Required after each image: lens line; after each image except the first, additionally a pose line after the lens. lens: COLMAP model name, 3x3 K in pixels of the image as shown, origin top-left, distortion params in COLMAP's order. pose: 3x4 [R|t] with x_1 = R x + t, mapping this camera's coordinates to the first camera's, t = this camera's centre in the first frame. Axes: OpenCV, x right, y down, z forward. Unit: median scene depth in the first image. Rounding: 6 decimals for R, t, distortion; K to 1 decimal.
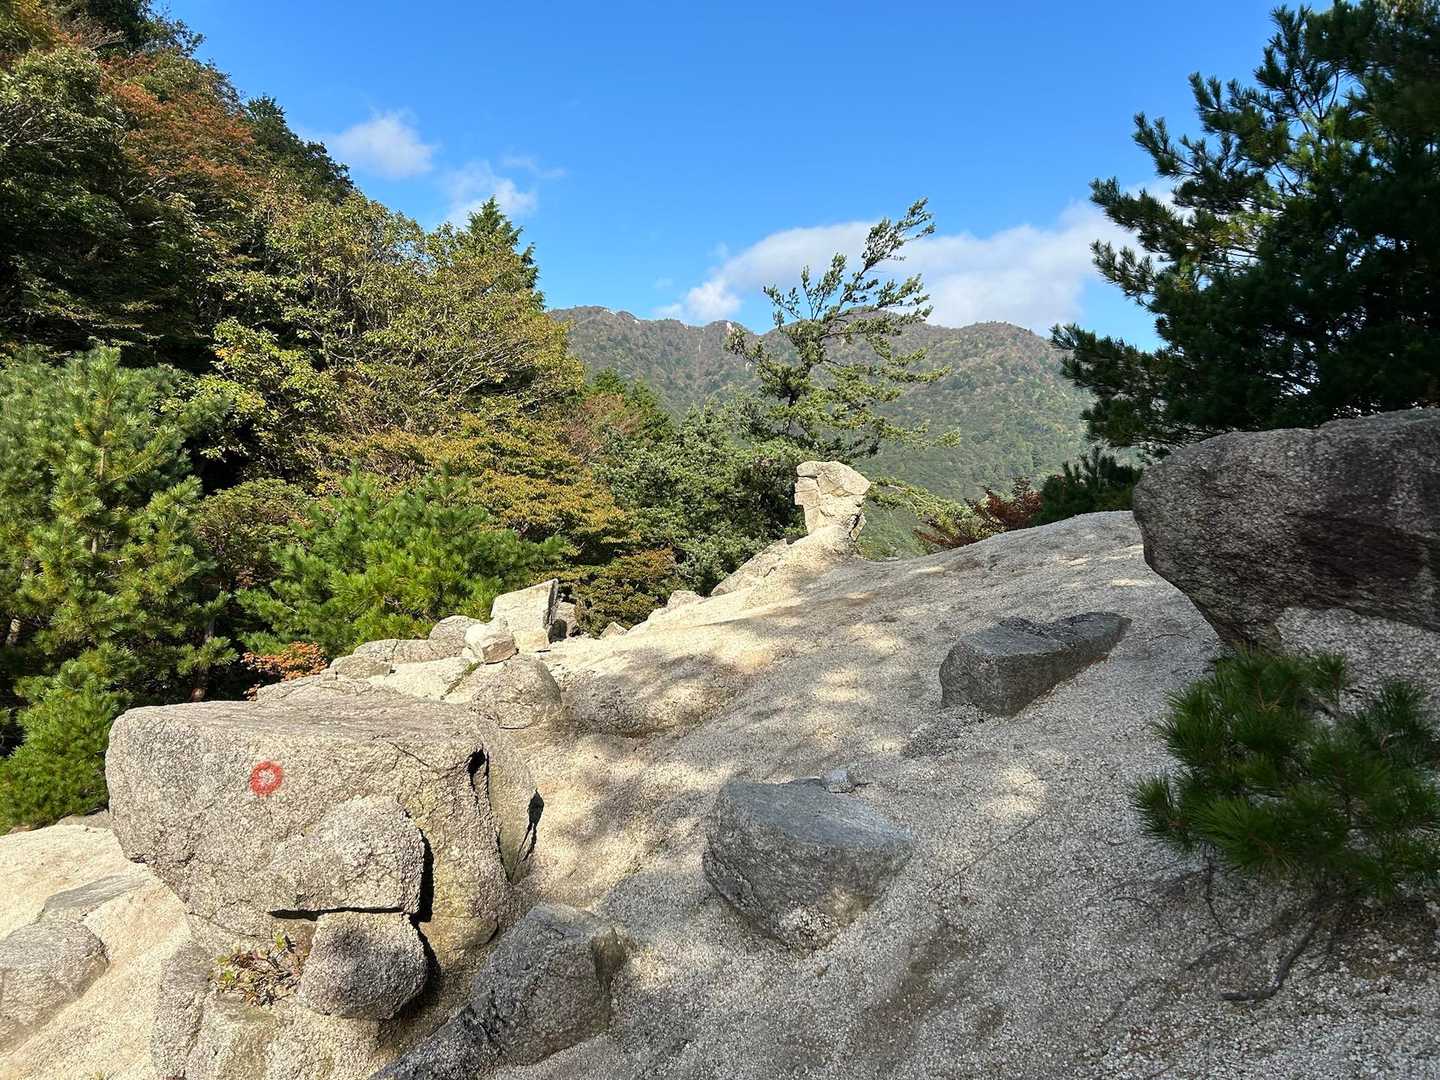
lens RADIAL K [[1205.0, 0, 720.0], [0, 1205.0, 540.0], [0, 0, 1]] dist [0.080031, -0.086328]
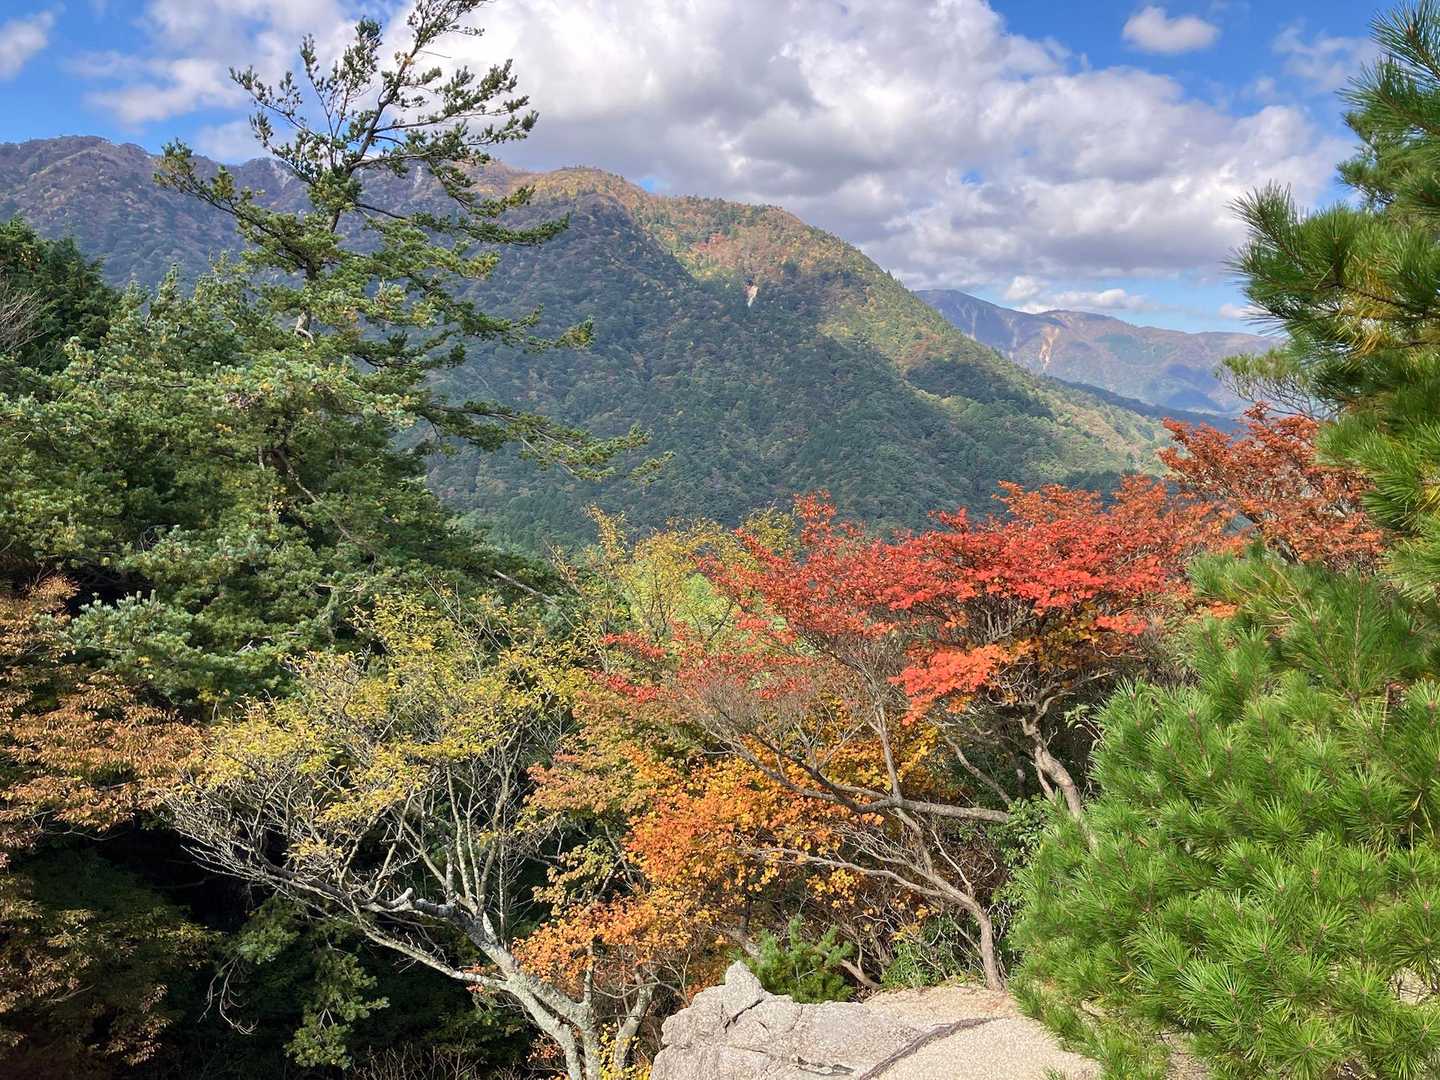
lens RADIAL K [[1205.0, 0, 720.0], [0, 1205.0, 540.0], [0, 0, 1]] dist [0.080031, -0.086328]
pose [[0.944644, -0.086741, 0.316422, 0.050340], [0.048692, 0.990803, 0.126245, -0.053787], [-0.324463, -0.103850, 0.940180, 0.366804]]
